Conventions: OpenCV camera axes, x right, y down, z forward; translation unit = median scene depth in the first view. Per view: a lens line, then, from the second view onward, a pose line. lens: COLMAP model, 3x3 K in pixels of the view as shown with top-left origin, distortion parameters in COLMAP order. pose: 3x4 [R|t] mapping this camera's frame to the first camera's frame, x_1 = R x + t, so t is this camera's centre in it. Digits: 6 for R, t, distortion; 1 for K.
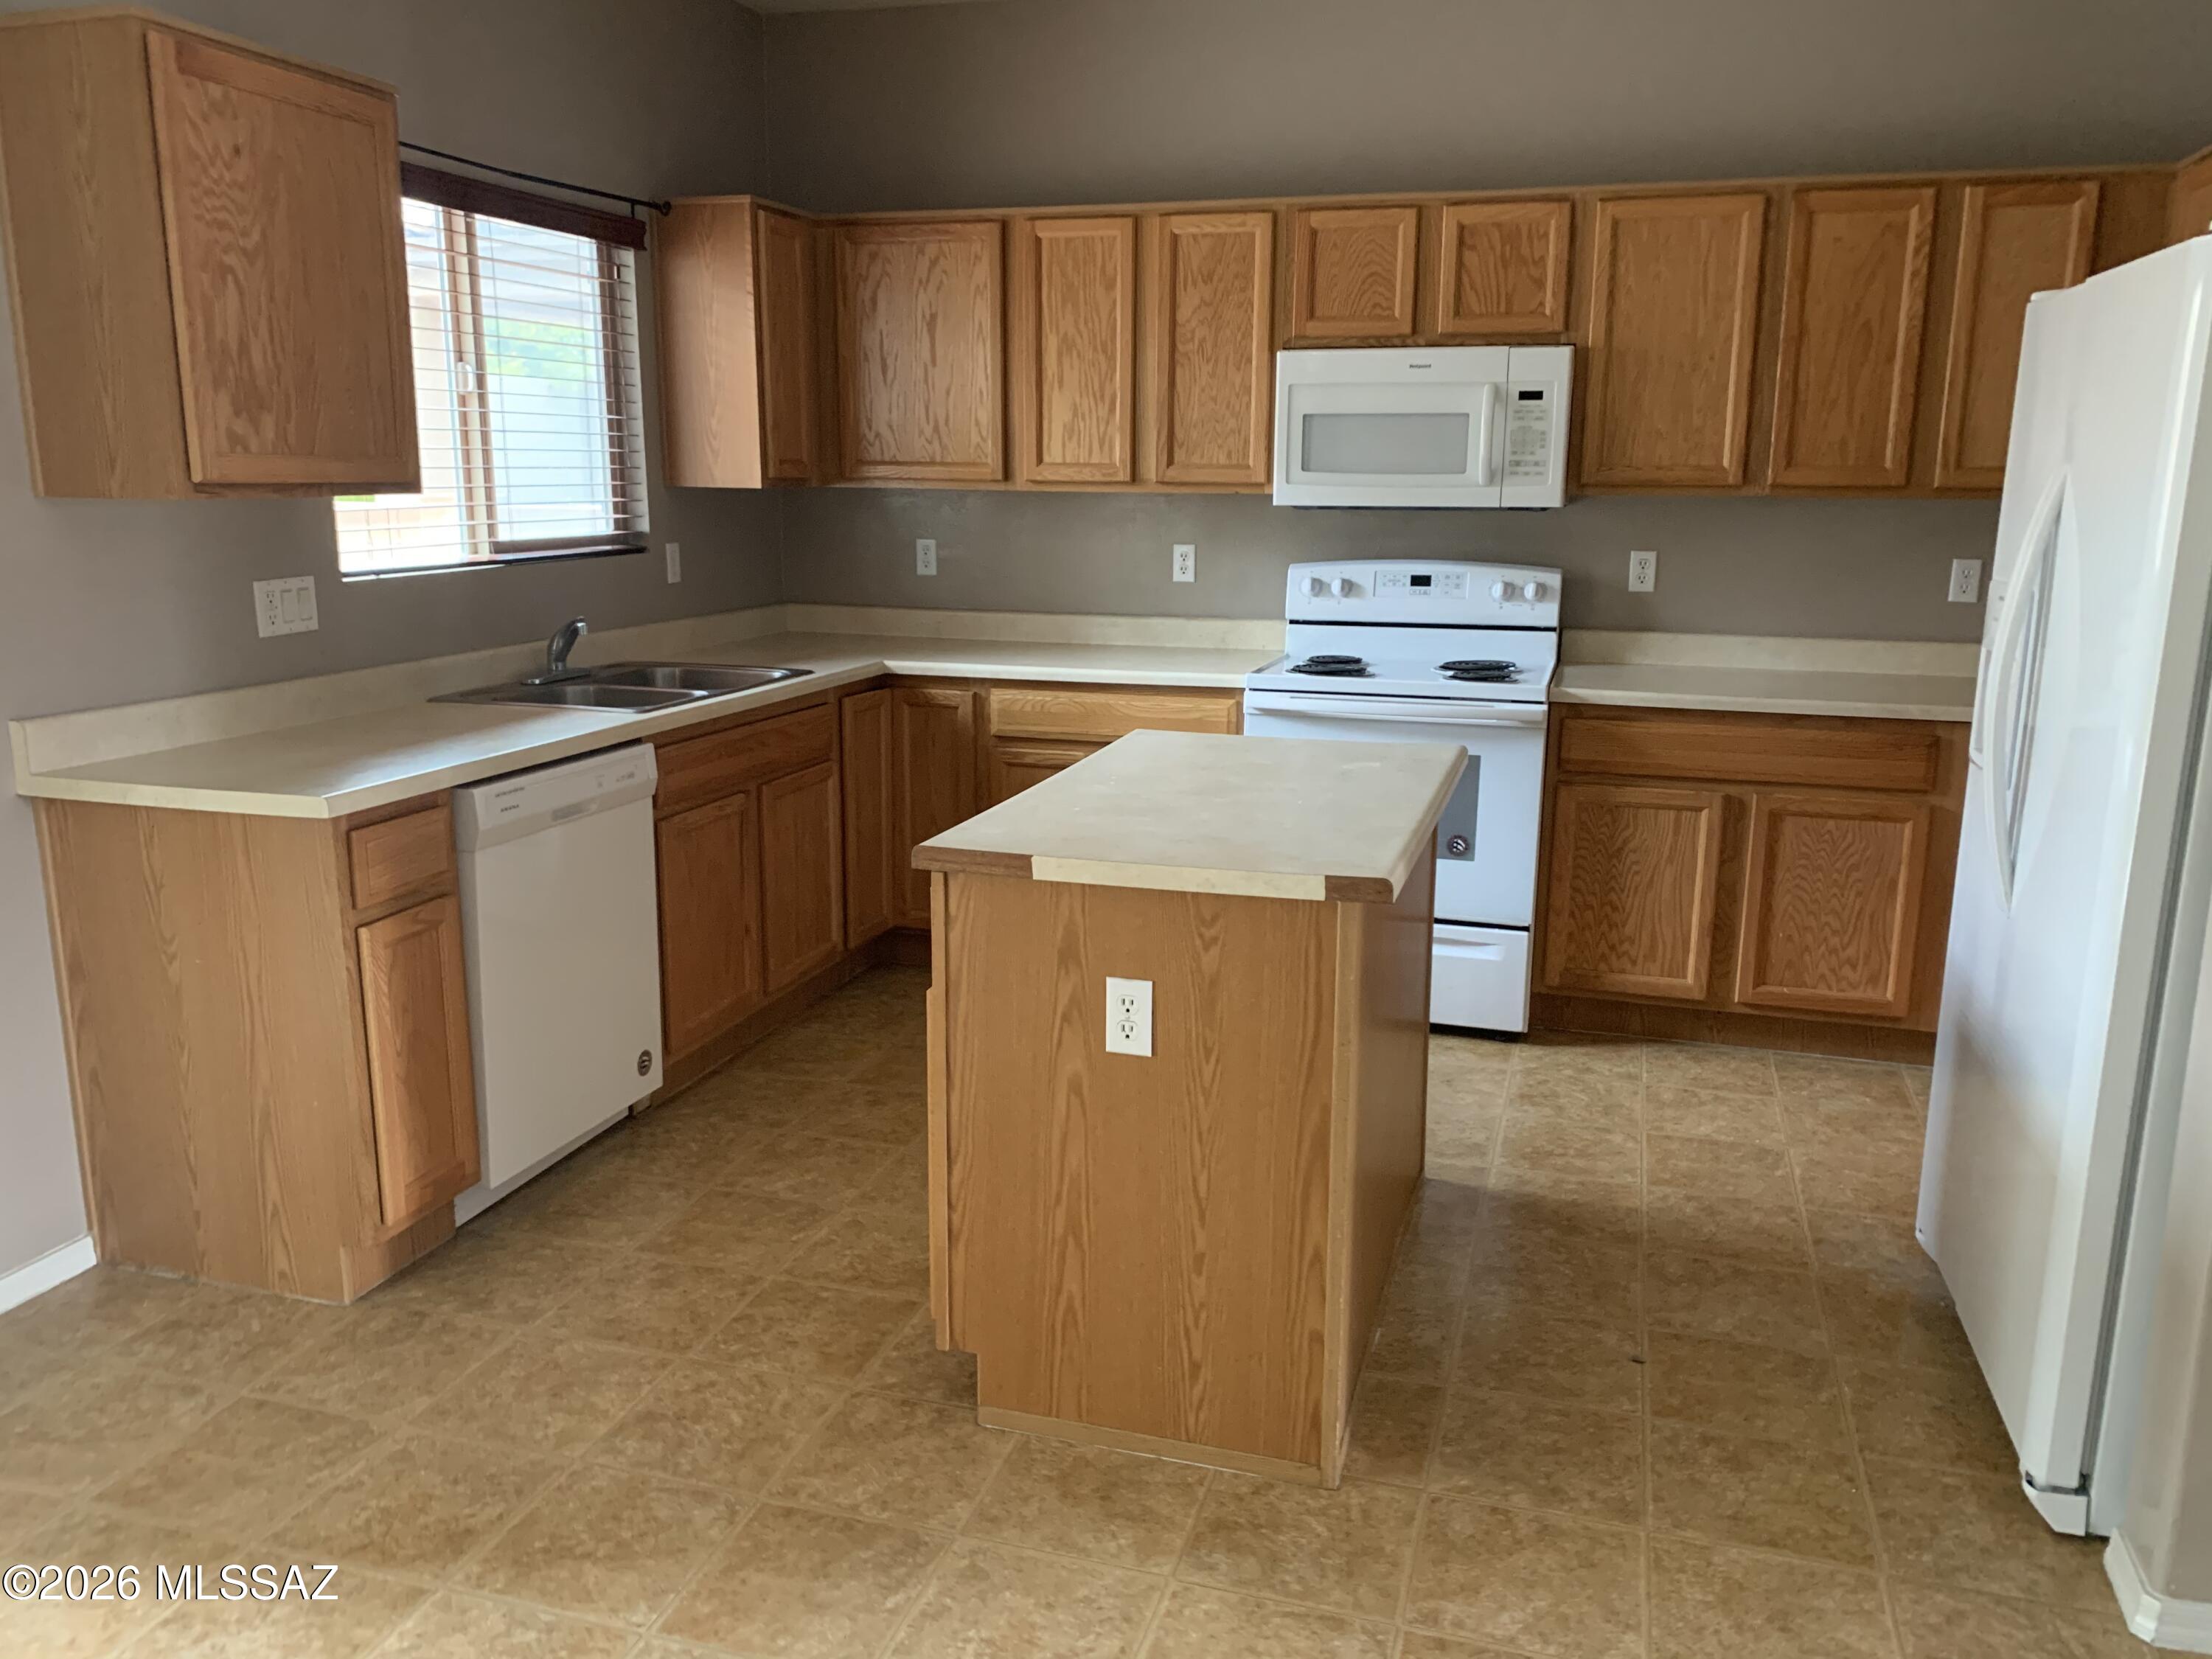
lens RADIAL K [[1652.8, 0, 1106.0], [0, 1652.8, 829.5], [0, 0, 1]] dist [0.105178, -0.198936]
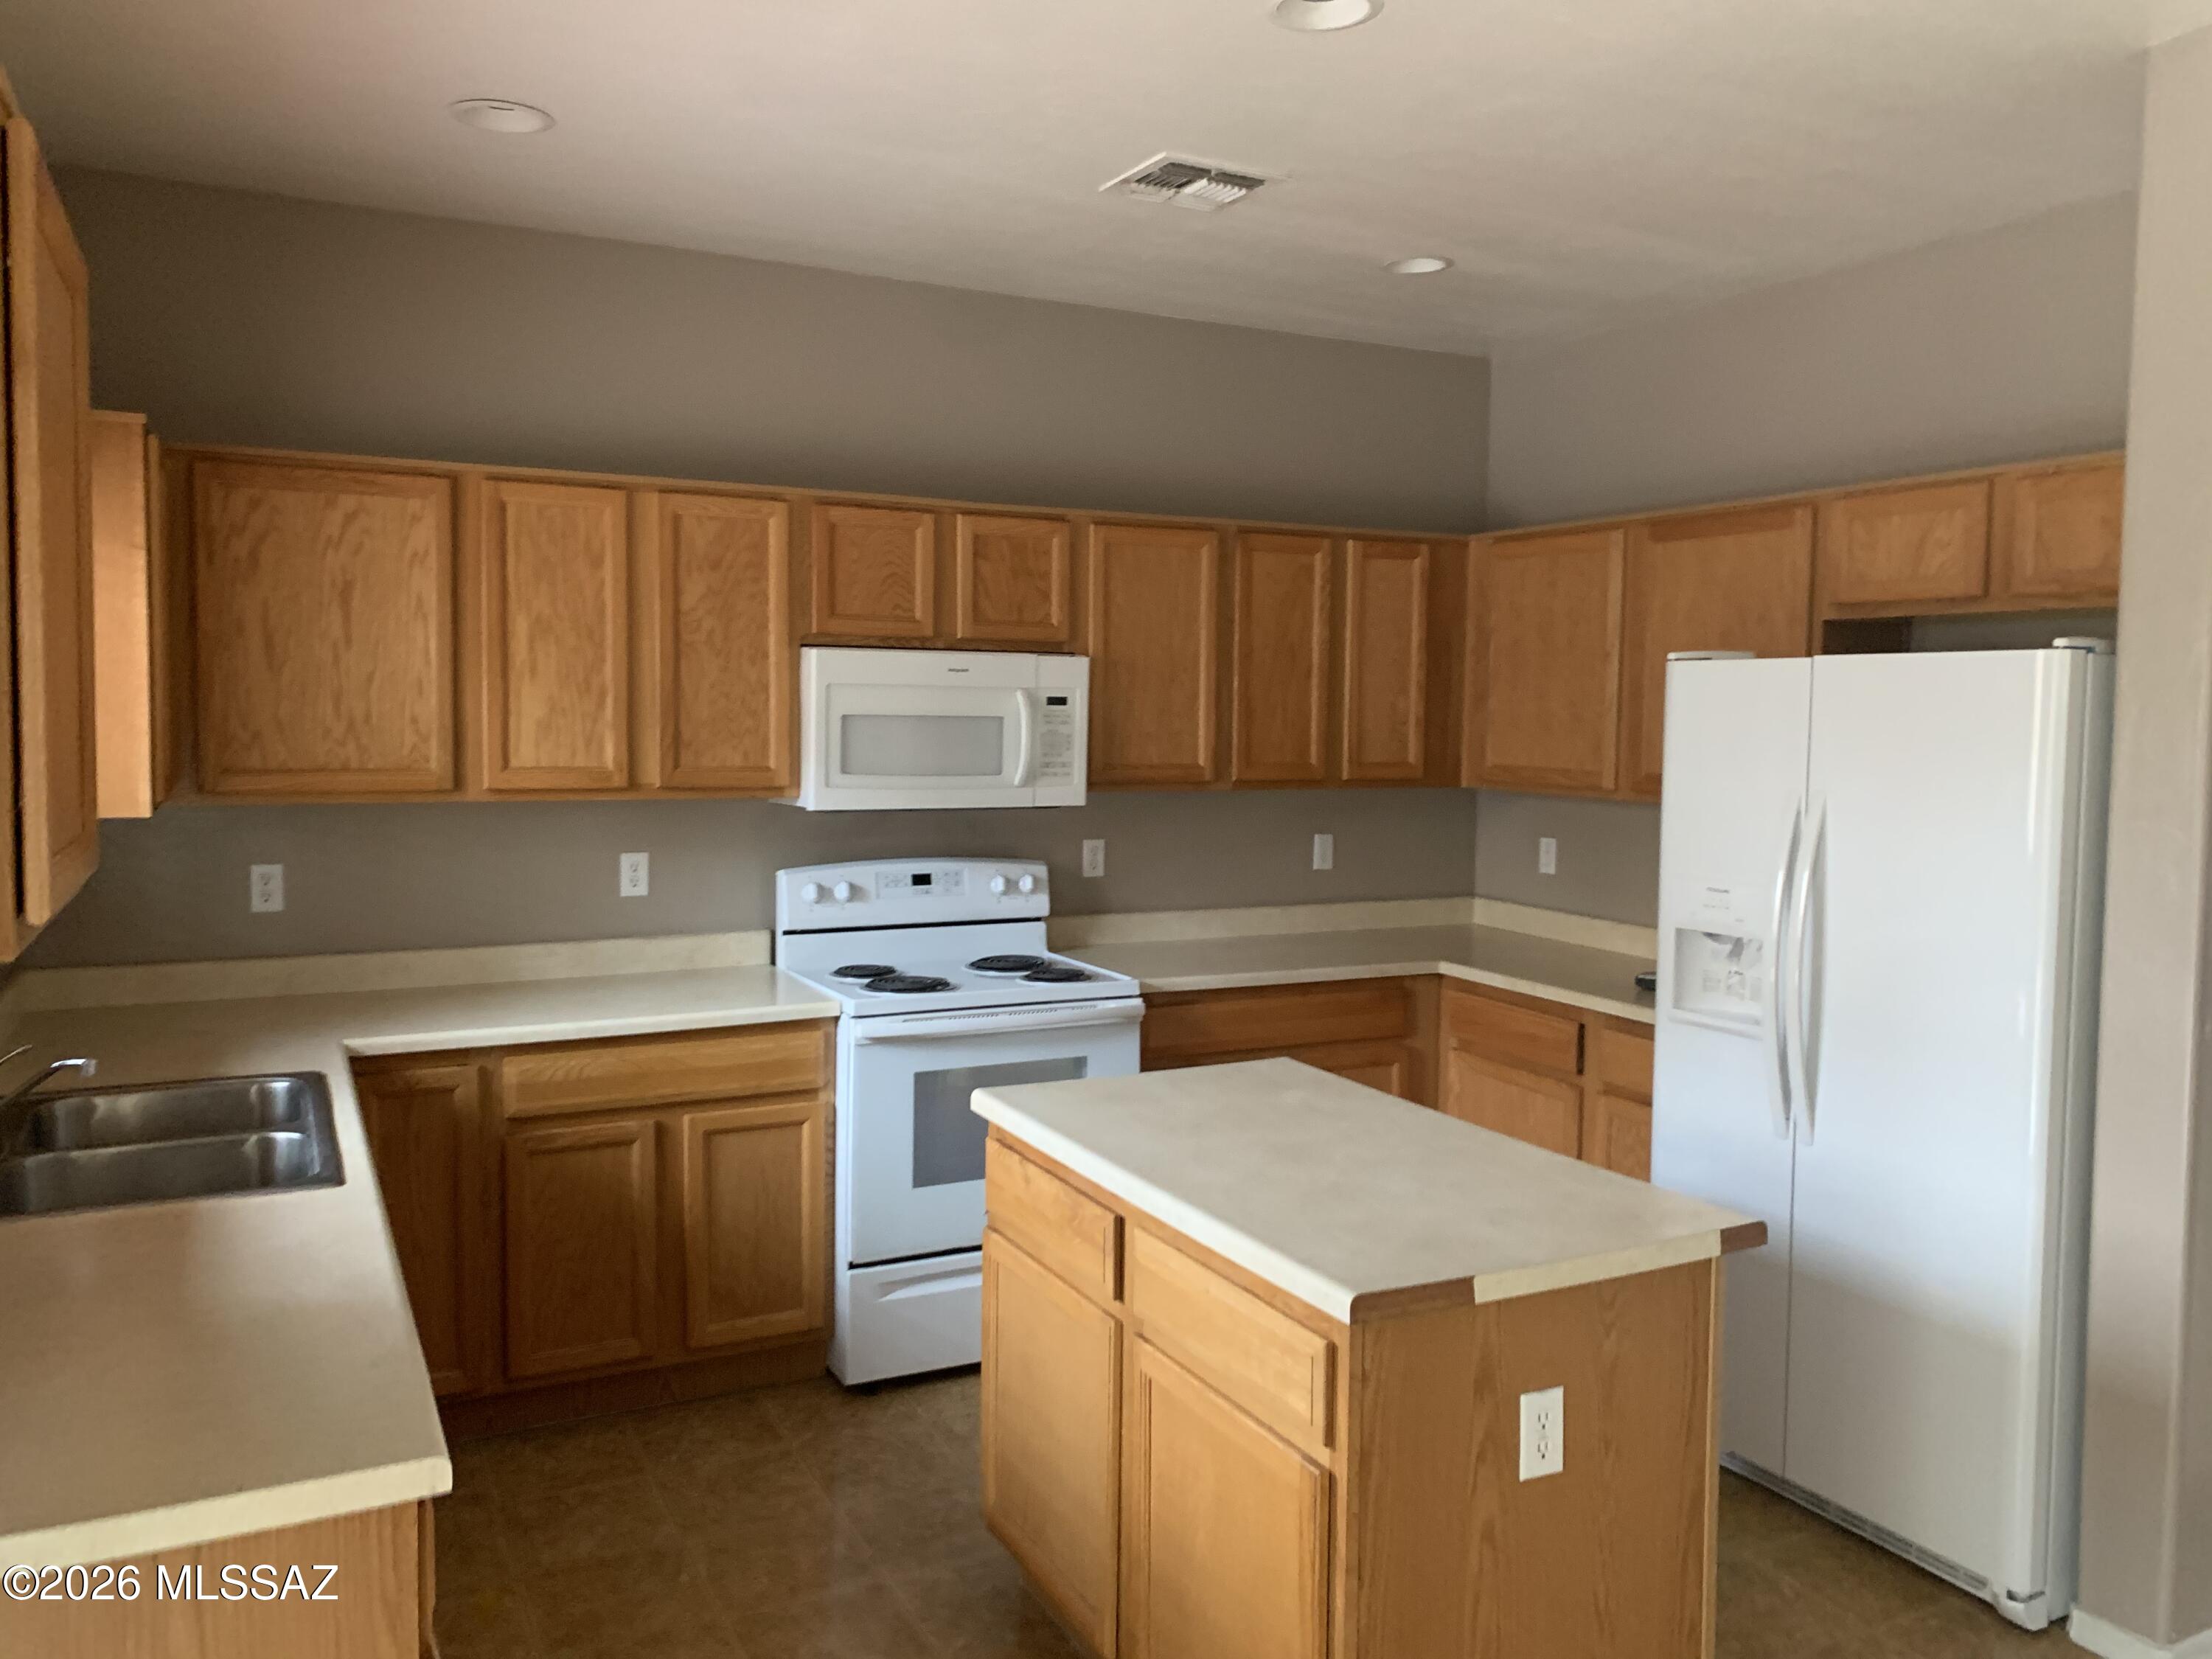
lens RADIAL K [[1652.8, 0, 1106.0], [0, 1652.8, 829.5], [0, 0, 1]] dist [0.105178, -0.198936]
pose [[0.724779, -0.050473, 0.687130, -0.406663], [0.142606, 0.986706, -0.077941, -0.092106], [-0.674061, 0.154479, 0.722342, 0.239487]]
